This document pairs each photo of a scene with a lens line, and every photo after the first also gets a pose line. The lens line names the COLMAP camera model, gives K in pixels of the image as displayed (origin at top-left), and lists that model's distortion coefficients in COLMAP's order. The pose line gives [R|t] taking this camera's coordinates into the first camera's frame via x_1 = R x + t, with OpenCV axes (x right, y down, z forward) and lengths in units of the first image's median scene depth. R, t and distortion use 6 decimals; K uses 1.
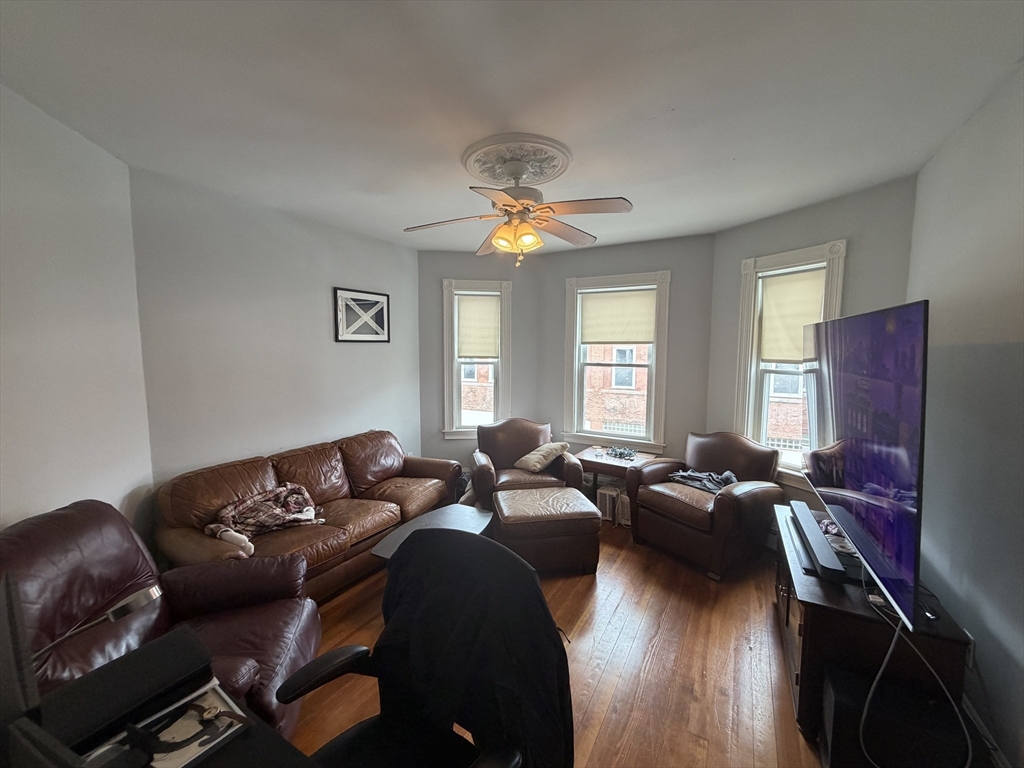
lens RADIAL K [[409.6, 0, 510.1], [0, 409.6, 382.7], [0, 0, 1]] dist [0.000007, -0.000076]
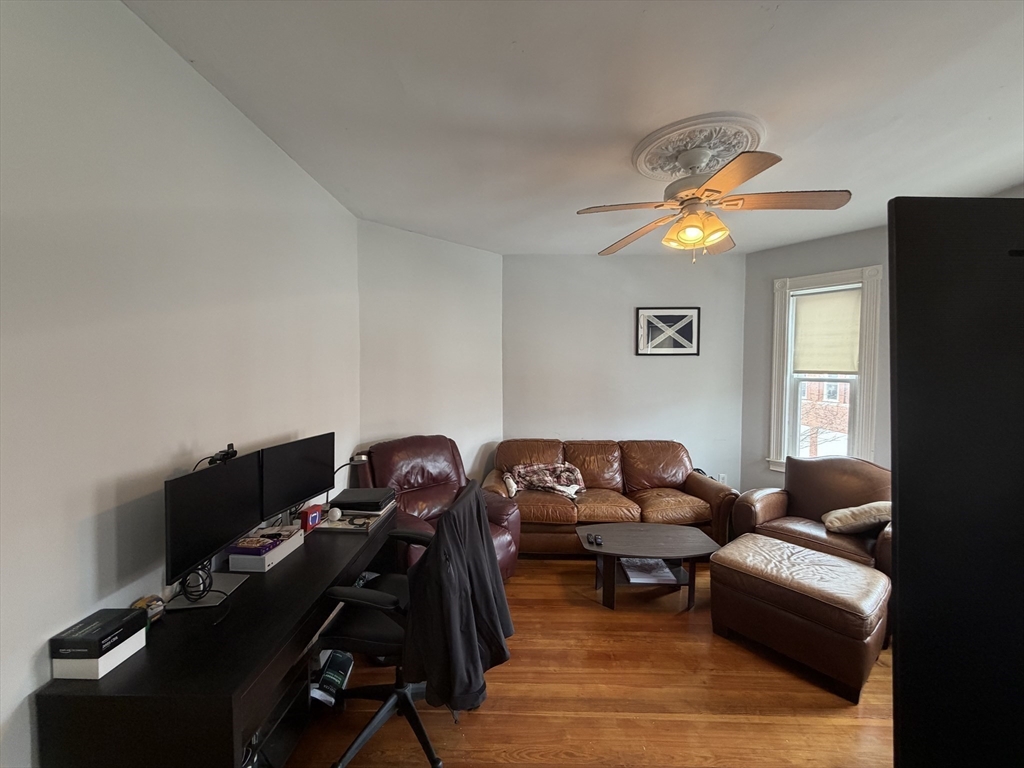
lens RADIAL K [[409.6, 0, 510.1], [0, 409.6, 382.7], [0, 0, 1]] dist [0.000007, -0.000076]
pose [[0.485395, 0.033835, -0.873640, 0.392666], [-0.078399, 0.996910, -0.004949, 0.008702], [0.870773, 0.070895, 0.486548, 0.146418]]
